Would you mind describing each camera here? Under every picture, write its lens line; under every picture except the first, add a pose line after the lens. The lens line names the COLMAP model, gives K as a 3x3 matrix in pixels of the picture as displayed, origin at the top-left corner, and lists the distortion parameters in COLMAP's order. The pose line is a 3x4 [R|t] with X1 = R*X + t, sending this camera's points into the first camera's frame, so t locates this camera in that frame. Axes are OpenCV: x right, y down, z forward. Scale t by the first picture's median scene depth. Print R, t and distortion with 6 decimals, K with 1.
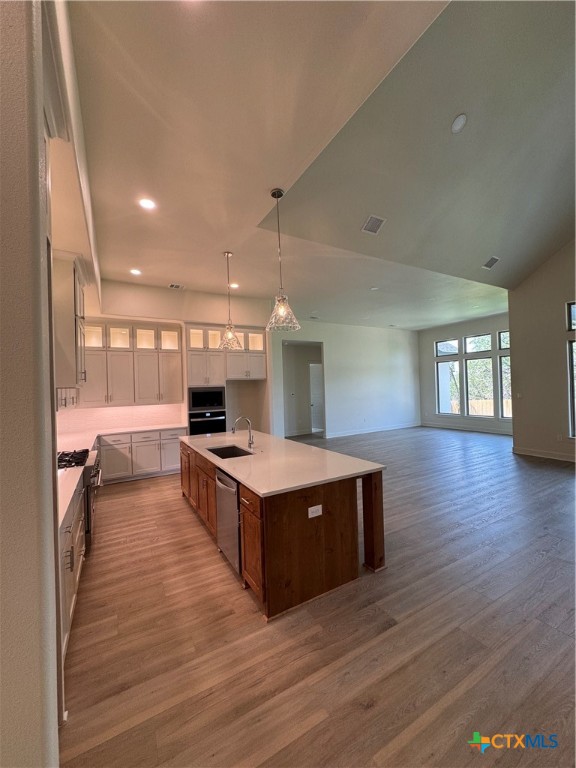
lens RADIAL K [[306.1, 0, 288.0], [0, 306.1, 384.0], [0, 0, 1]] dist [-0.003627, 0.000449]
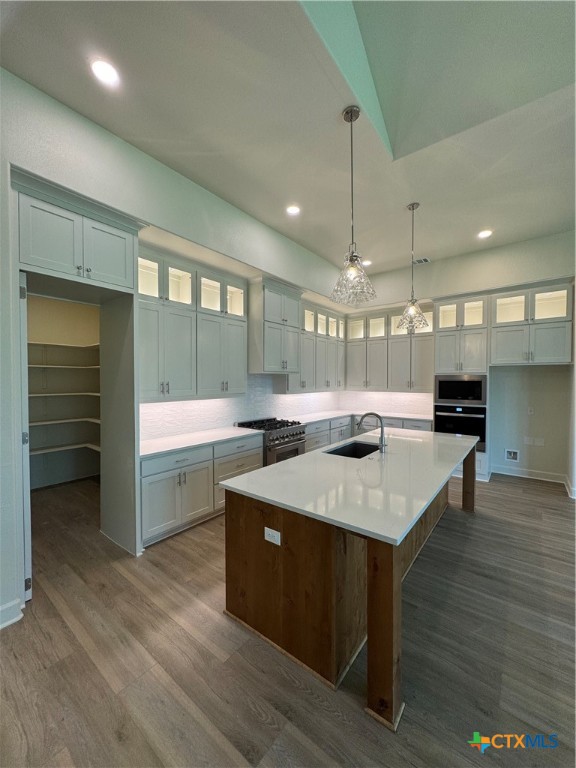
lens RADIAL K [[306.1, 0, 288.0], [0, 306.1, 384.0], [0, 0, 1]] dist [-0.003627, 0.000449]
pose [[0.379129, 0.046826, -0.924158, 0.330280], [-0.004674, 0.998803, 0.048691, -0.004077], [0.925332, -0.014141, 0.378894, 0.304952]]
